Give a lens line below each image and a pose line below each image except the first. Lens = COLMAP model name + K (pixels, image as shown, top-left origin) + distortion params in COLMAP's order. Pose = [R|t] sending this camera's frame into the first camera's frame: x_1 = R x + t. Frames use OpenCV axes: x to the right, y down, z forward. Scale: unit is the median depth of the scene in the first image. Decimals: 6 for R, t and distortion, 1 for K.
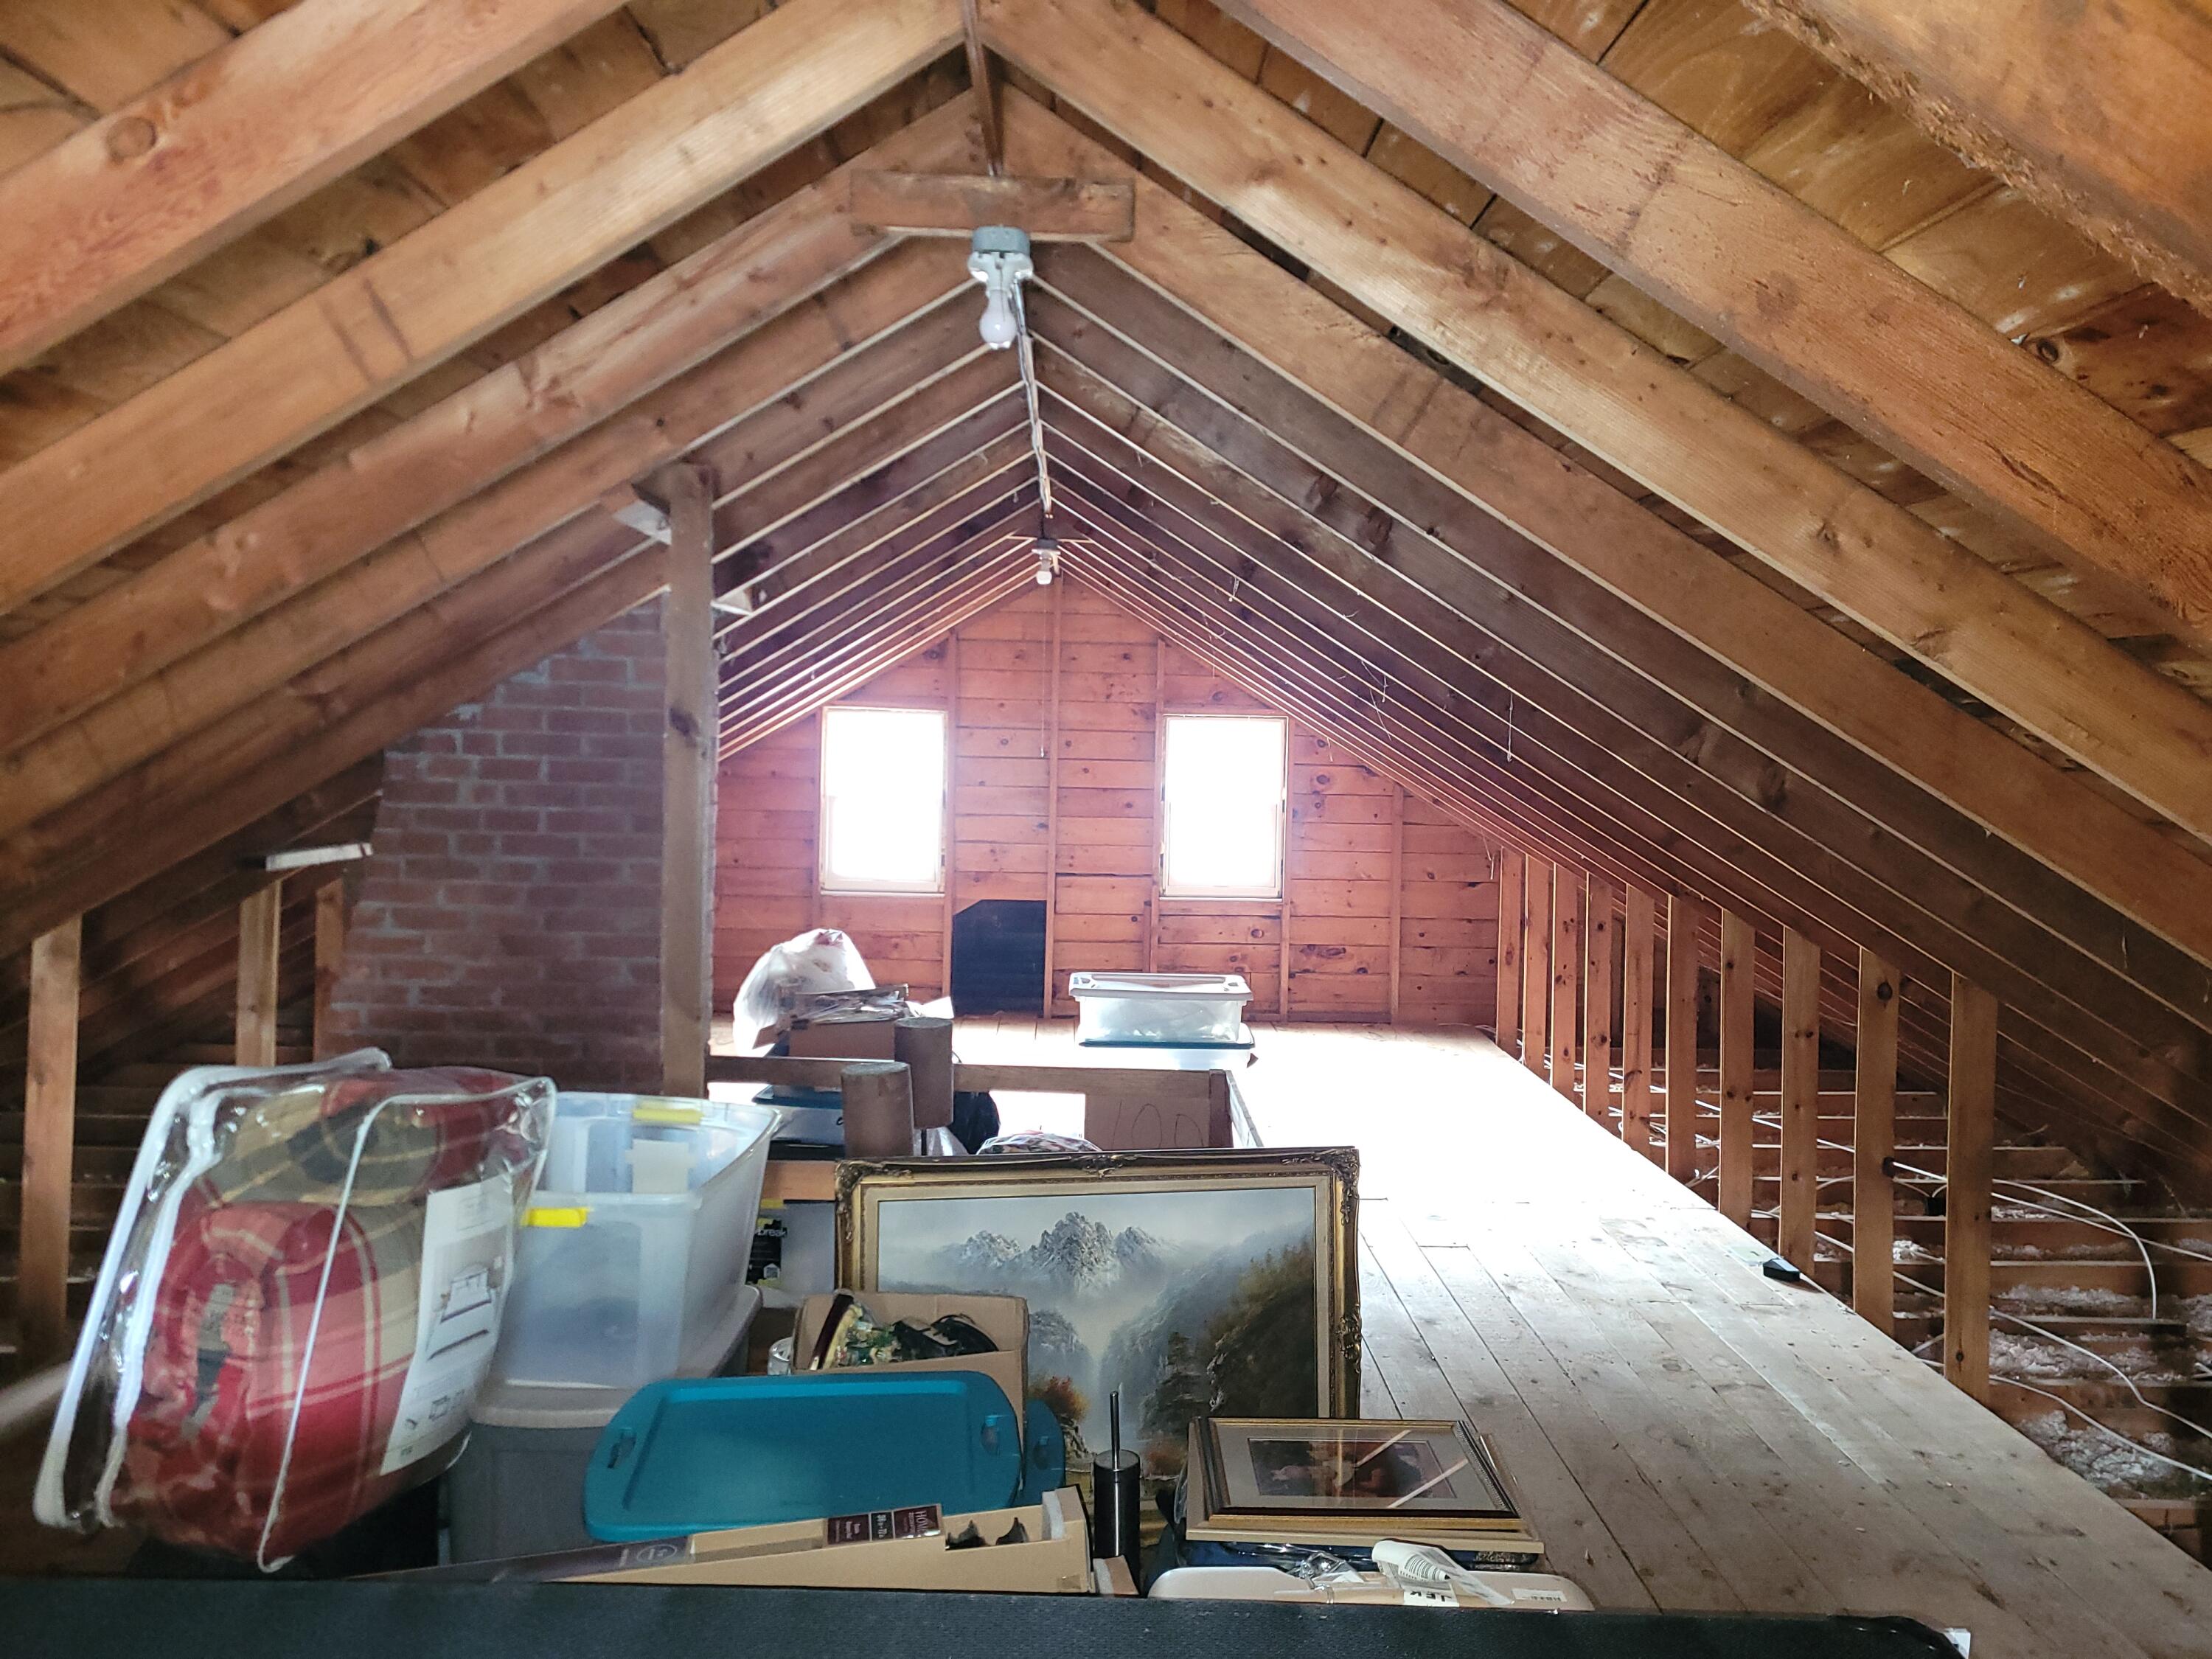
lens RADIAL K [[1677.7, 0, 1107.2], [0, 1677.7, 827.3], [0, 0, 1]] dist [0.059270, 0.001132]
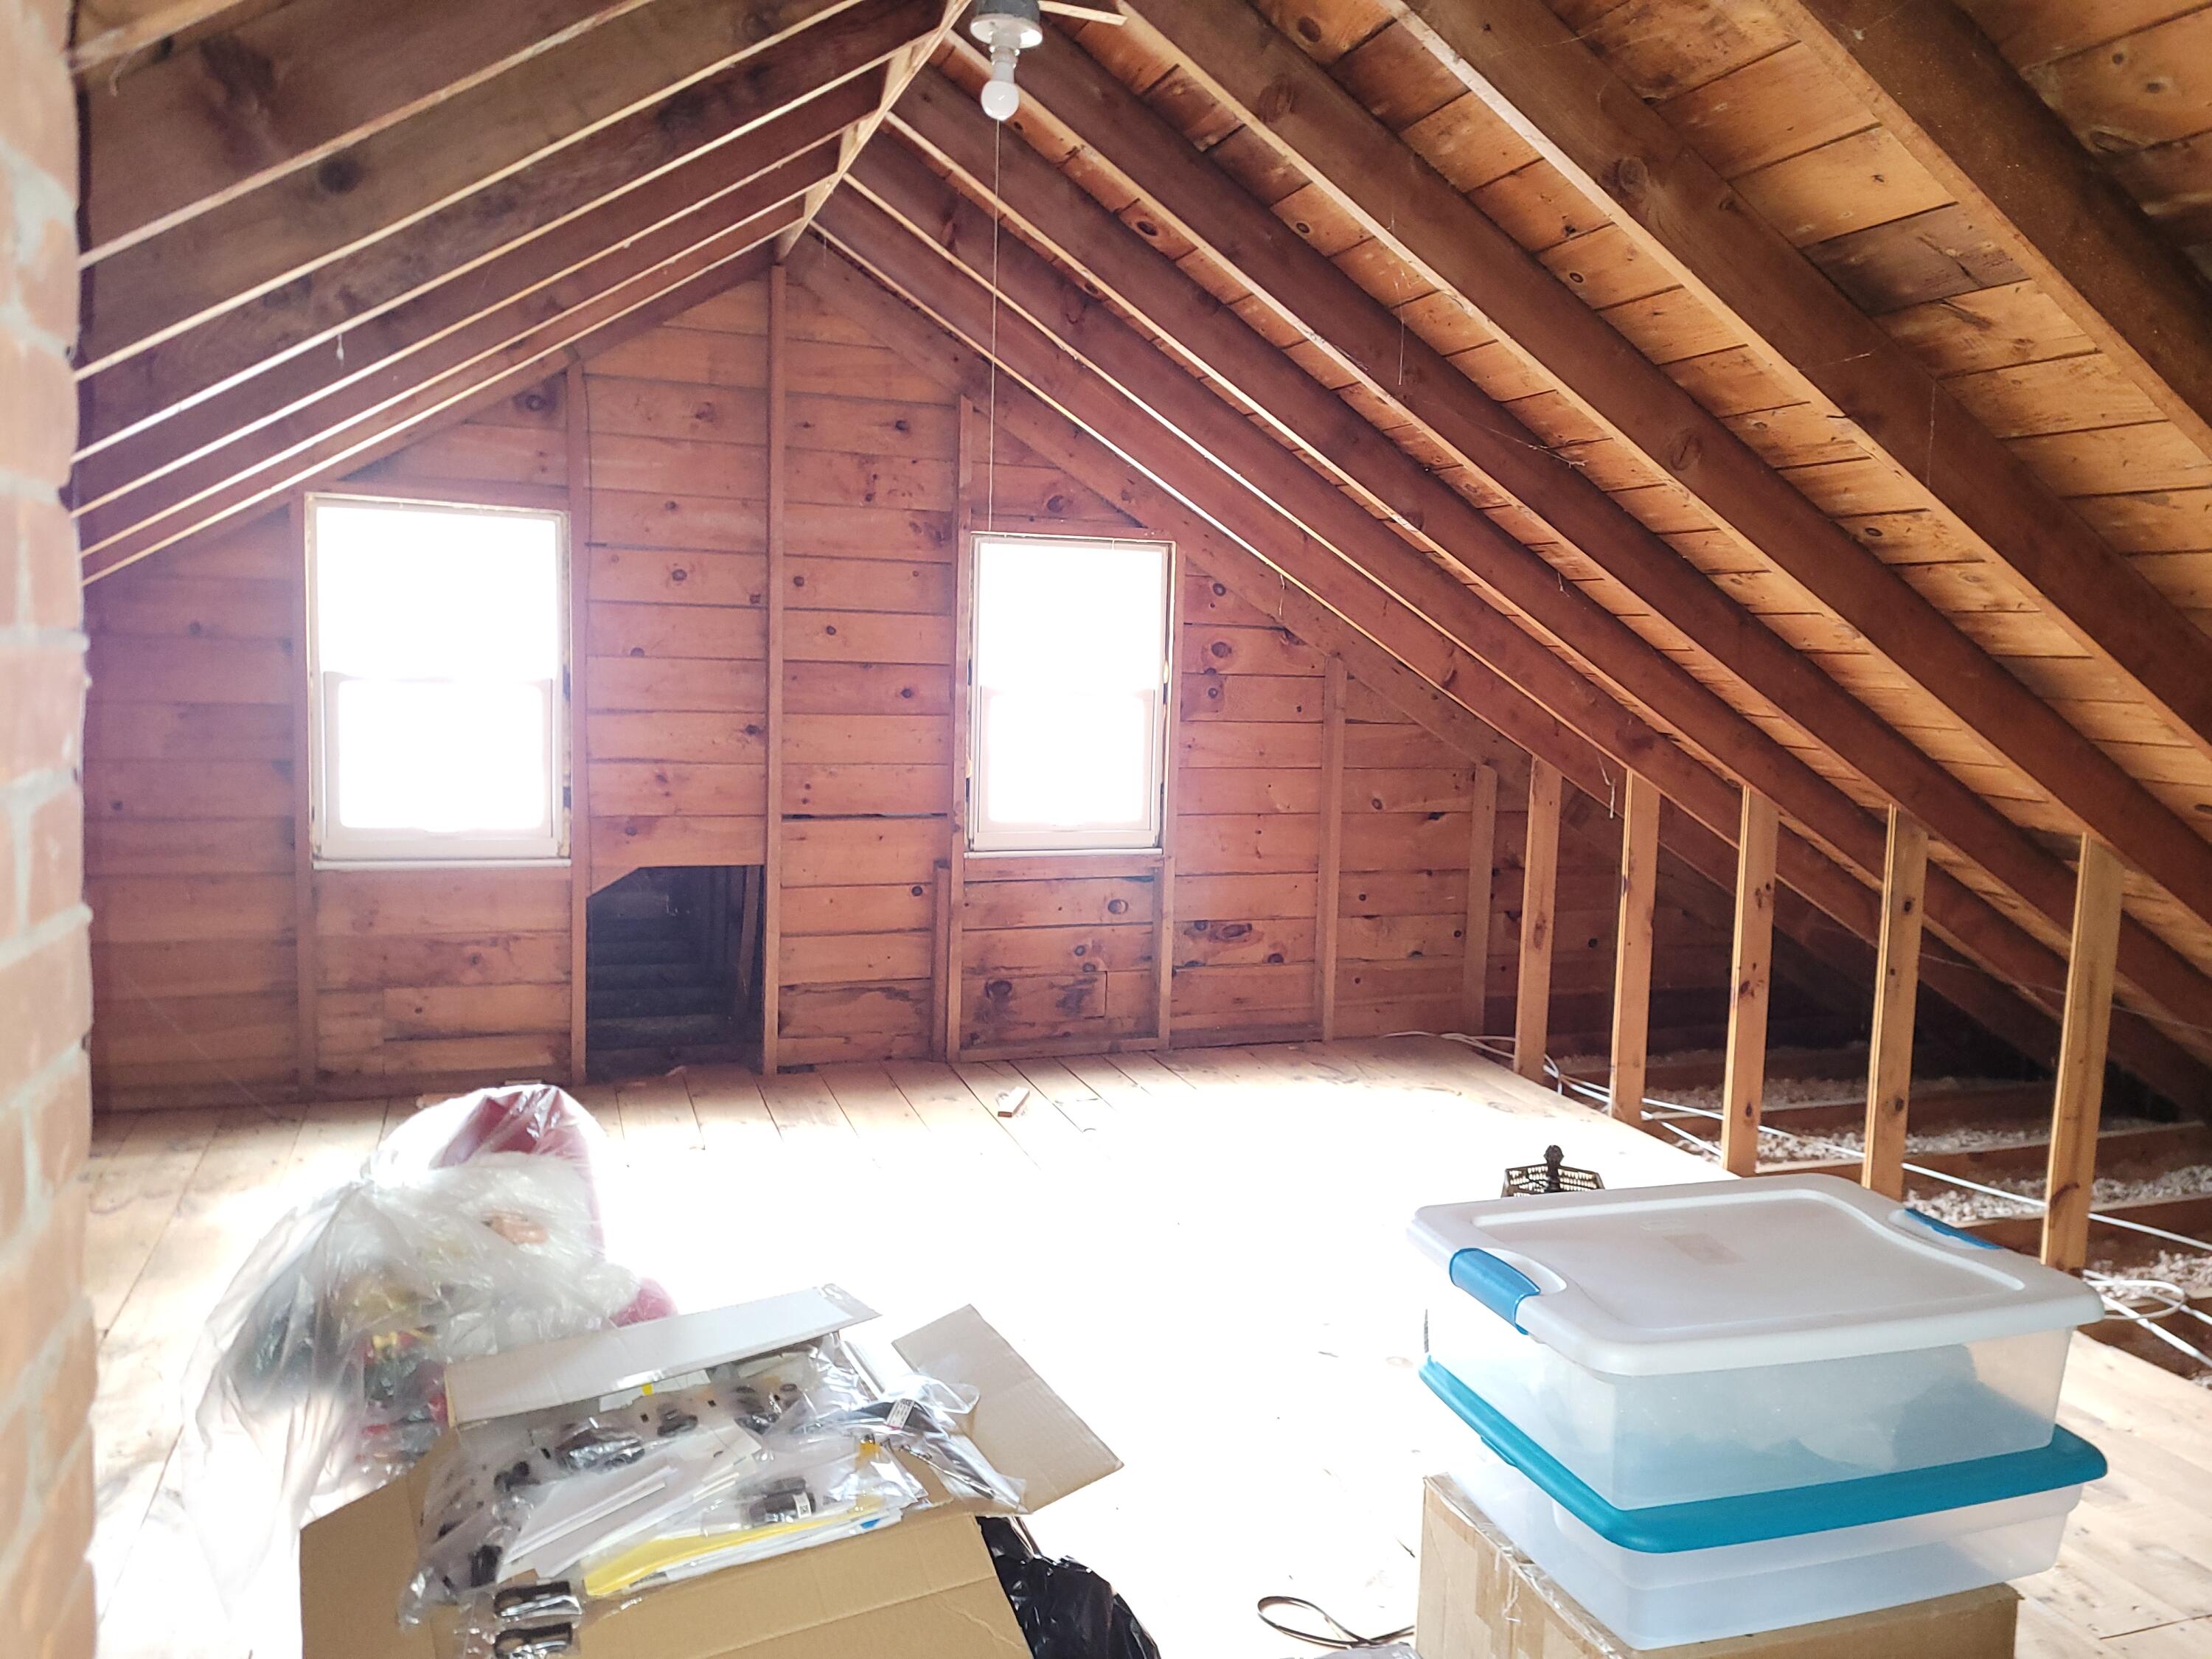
lens RADIAL K [[1677.7, 0, 1105.0], [0, 1677.7, 832.5], [0, 0, 1]] dist [0.059270, 0.001132]
pose [[0.950475, -0.028250, 0.309516, -0.101128], [0.007946, 0.997744, 0.066667, -0.003337], [-0.310701, -0.060906, 0.948554, 0.436434]]
